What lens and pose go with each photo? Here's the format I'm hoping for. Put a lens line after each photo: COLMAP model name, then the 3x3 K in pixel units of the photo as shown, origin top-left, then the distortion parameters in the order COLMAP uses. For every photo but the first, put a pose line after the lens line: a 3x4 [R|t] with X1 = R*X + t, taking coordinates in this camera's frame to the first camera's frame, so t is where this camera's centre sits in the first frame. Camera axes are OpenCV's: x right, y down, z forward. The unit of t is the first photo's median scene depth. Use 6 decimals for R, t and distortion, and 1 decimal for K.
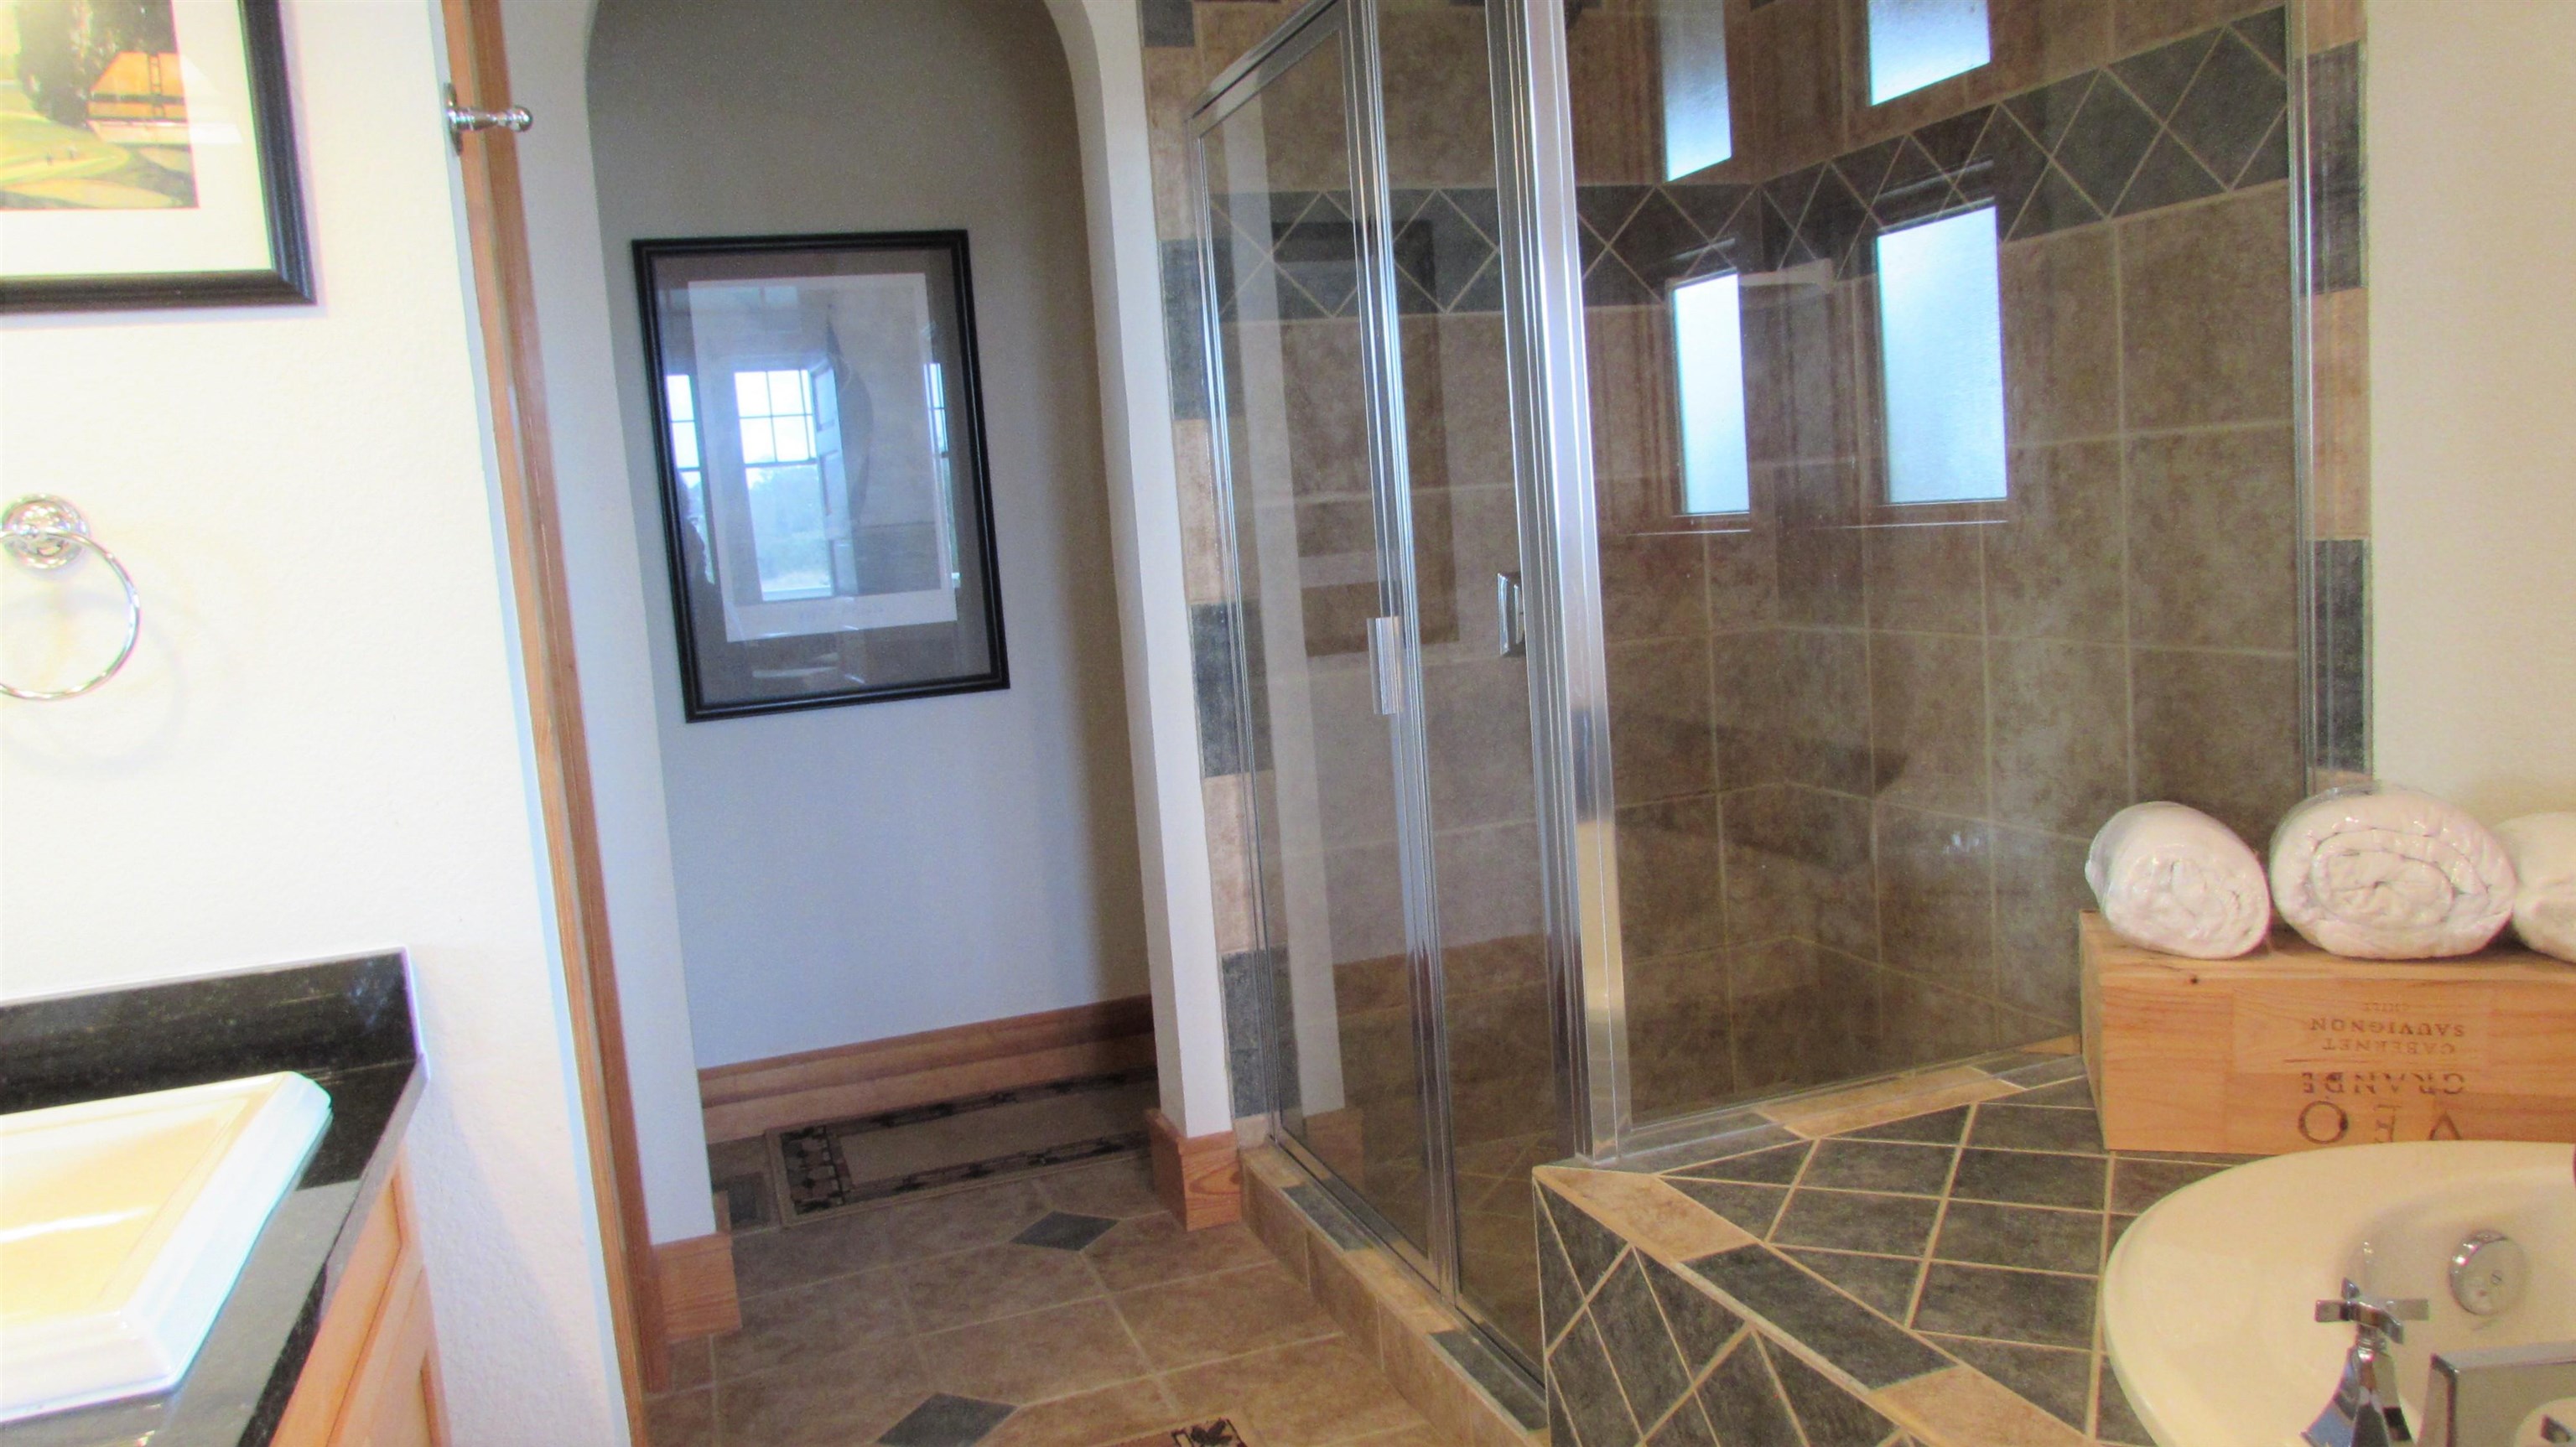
lens RADIAL K [[1828.4, 0, 1283.0], [0, 1828.4, 733.0], [0, 0, 1]] dist [-0.028119, 0.013119]
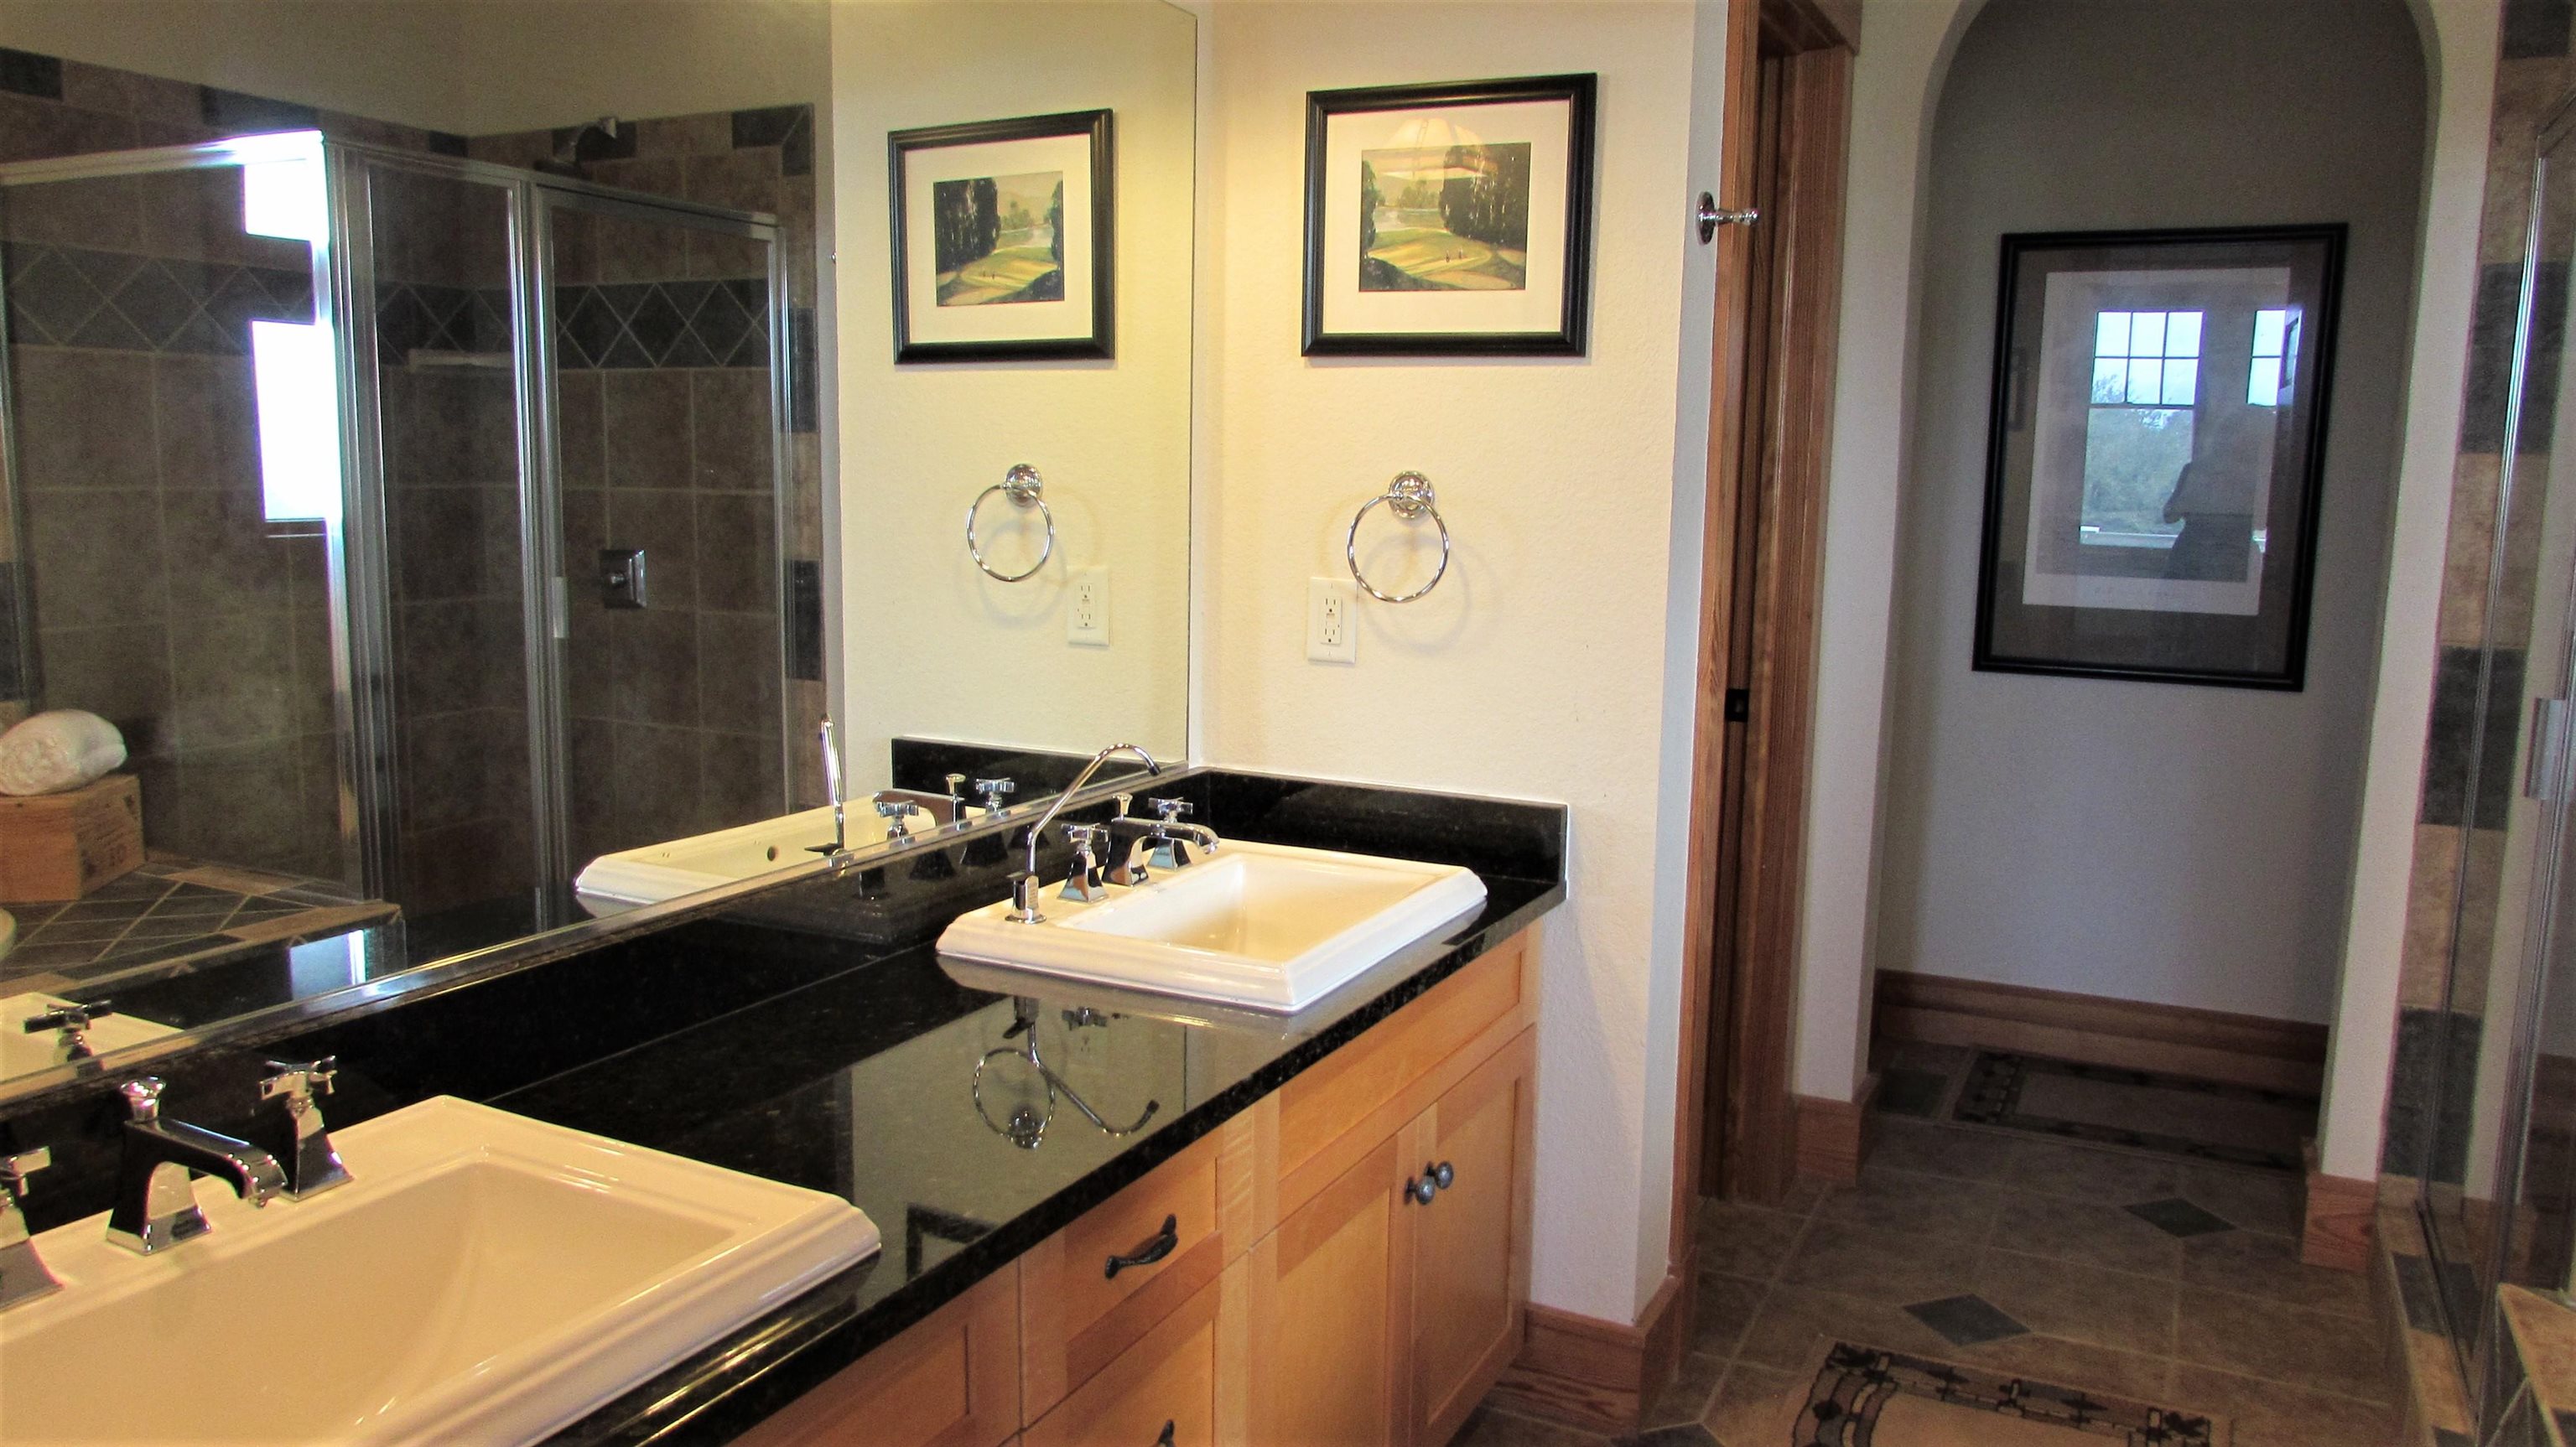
lens RADIAL K [[1828.4, 0, 1295.7], [0, 1828.4, 727.4], [0, 0, 1]] dist [-0.028119, 0.013119]
pose [[0.695264, 0.193939, -0.692095, 0.197987], [-0.158171, 0.980588, 0.115885, -0.042205], [0.701135, 0.028899, 0.712443, -0.100276]]
